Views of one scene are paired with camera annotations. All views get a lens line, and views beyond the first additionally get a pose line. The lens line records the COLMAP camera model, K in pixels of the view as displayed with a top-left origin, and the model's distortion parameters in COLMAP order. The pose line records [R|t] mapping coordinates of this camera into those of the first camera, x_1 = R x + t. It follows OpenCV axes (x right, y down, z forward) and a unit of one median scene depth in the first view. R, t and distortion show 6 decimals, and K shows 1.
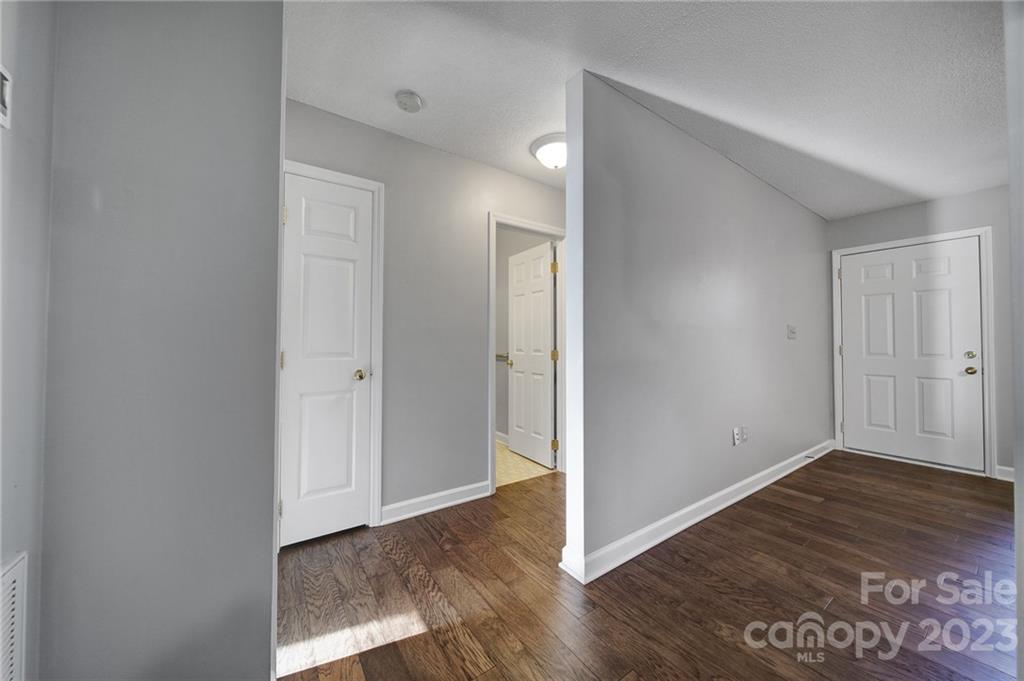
lens RADIAL K [[361.3, 0, 510.8], [0, 361.3, 337.2], [0, 0, 1]] dist [-0.002462, -0.001053]
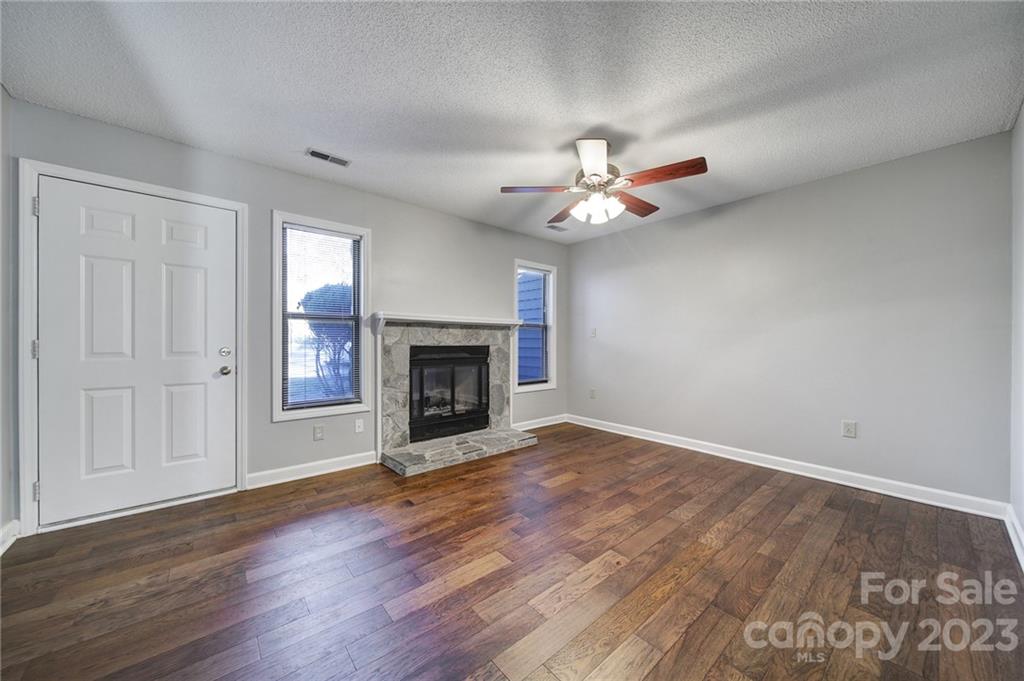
lens RADIAL K [[361.3, 0, 512.1], [0, 361.3, 343.2], [0, 0, 1]] dist [-0.002462, -0.001053]
pose [[-0.094240, -0.006955, 0.995525, 0.372379], [-0.023759, 0.999706, 0.004736, 0.009134], [-0.995266, -0.023206, -0.094378, 0.402581]]
